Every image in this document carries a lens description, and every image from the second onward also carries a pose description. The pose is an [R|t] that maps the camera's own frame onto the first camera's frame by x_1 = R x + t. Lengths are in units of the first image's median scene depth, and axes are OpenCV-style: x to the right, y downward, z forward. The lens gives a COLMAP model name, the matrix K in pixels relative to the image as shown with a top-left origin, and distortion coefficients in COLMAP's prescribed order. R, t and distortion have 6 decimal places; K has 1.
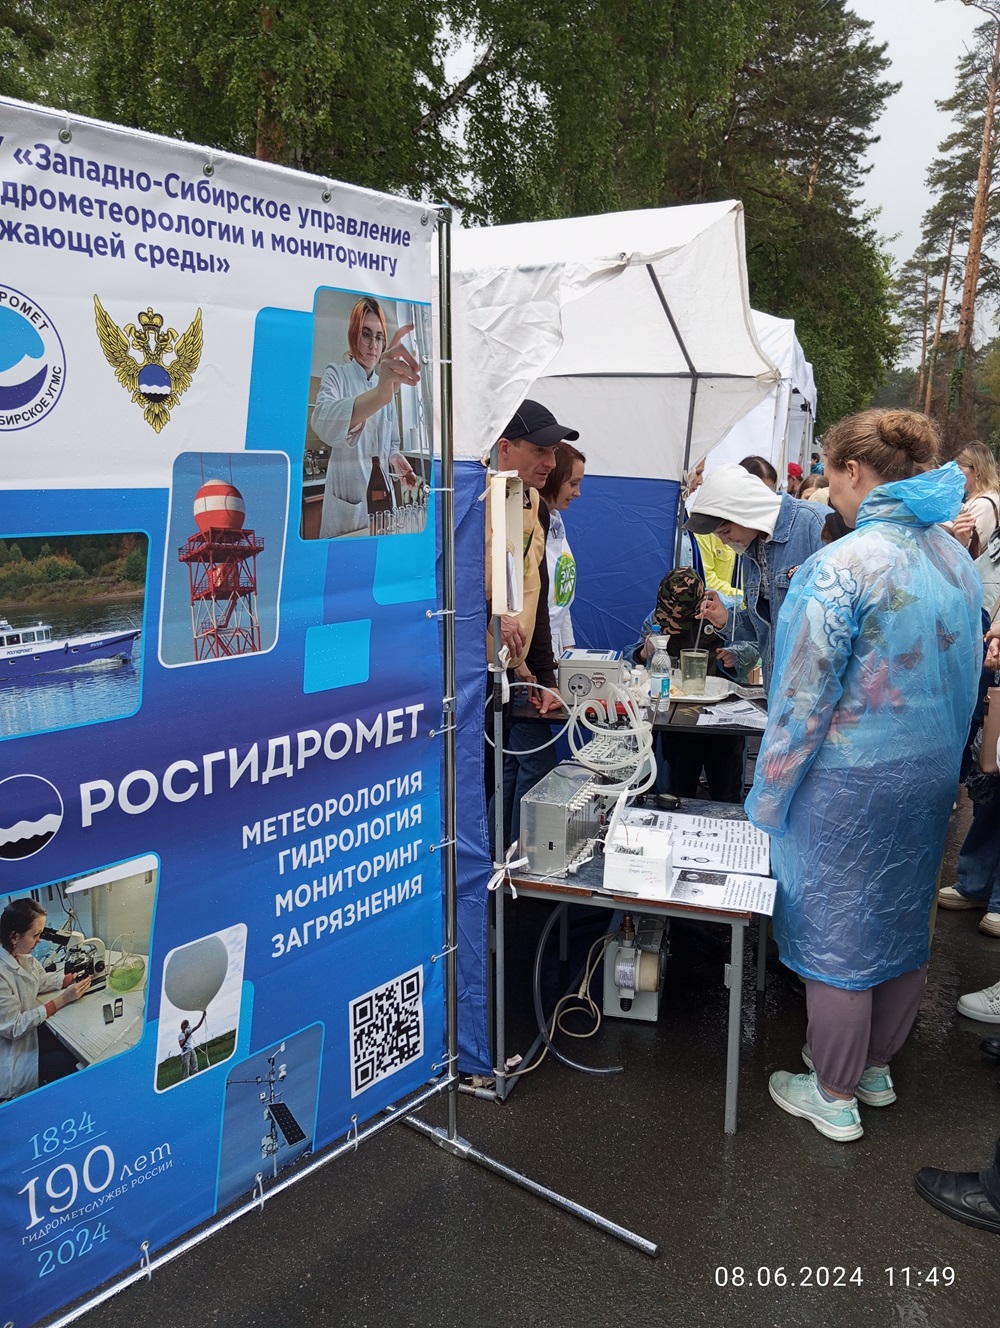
lens RADIAL K [[861.7, 0, 500.0], [0, 861.7, 664.0], [0, 0, 1]] dist [0.078424, -0.092846]
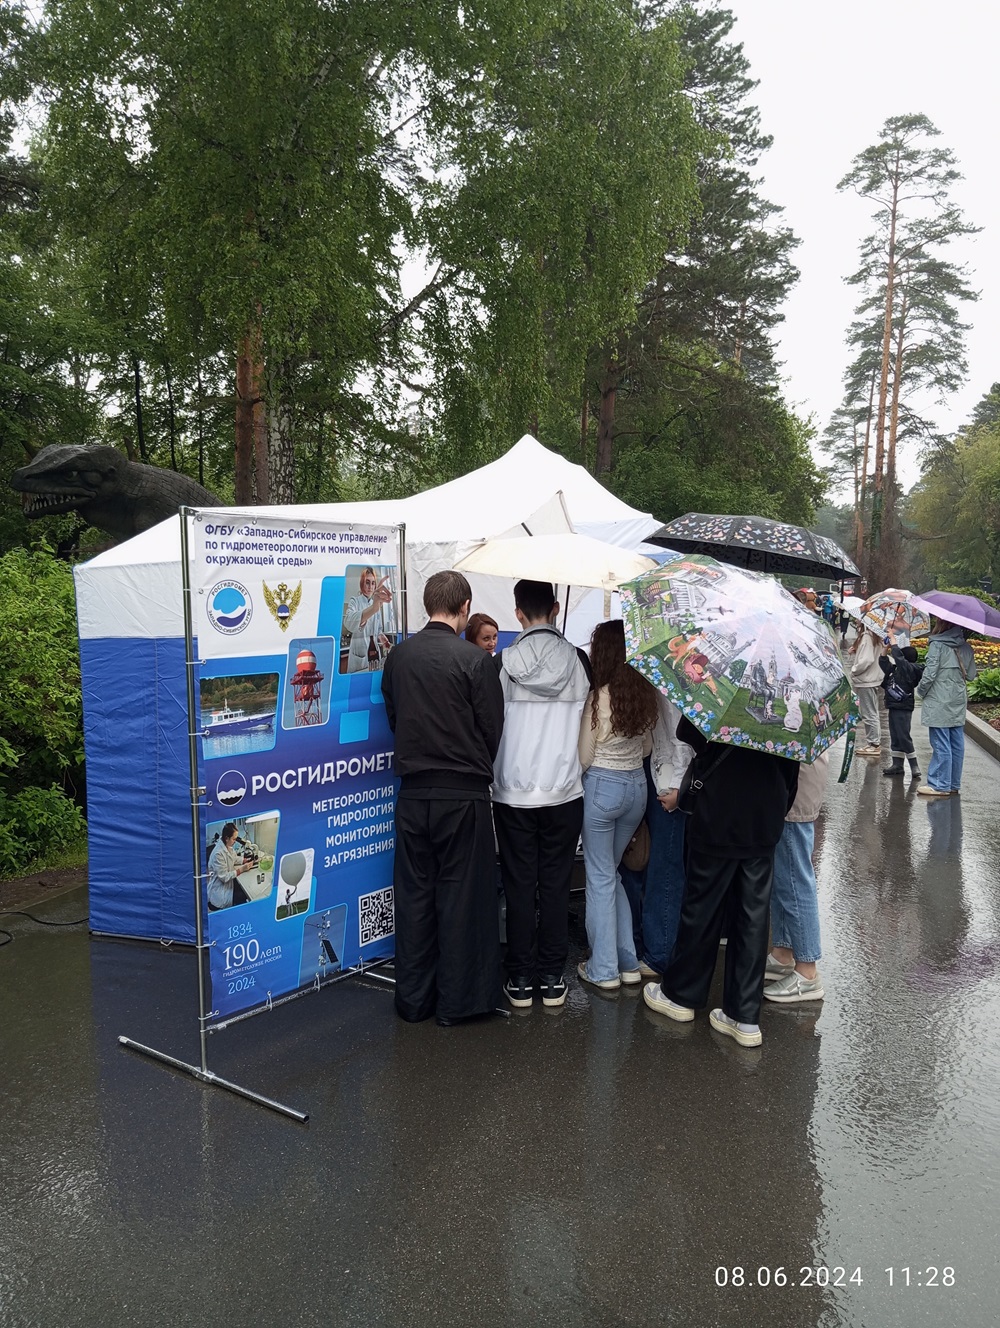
lens RADIAL K [[861.7, 0, 500.0], [0, 861.7, 664.0], [0, 0, 1]] dist [0.078424, -0.092846]
pose [[0.998752, -0.019403, 0.046029, 0.085056], [0.026129, 0.988286, -0.150362, 0.180990], [-0.042572, 0.151377, 0.987559, -1.252875]]
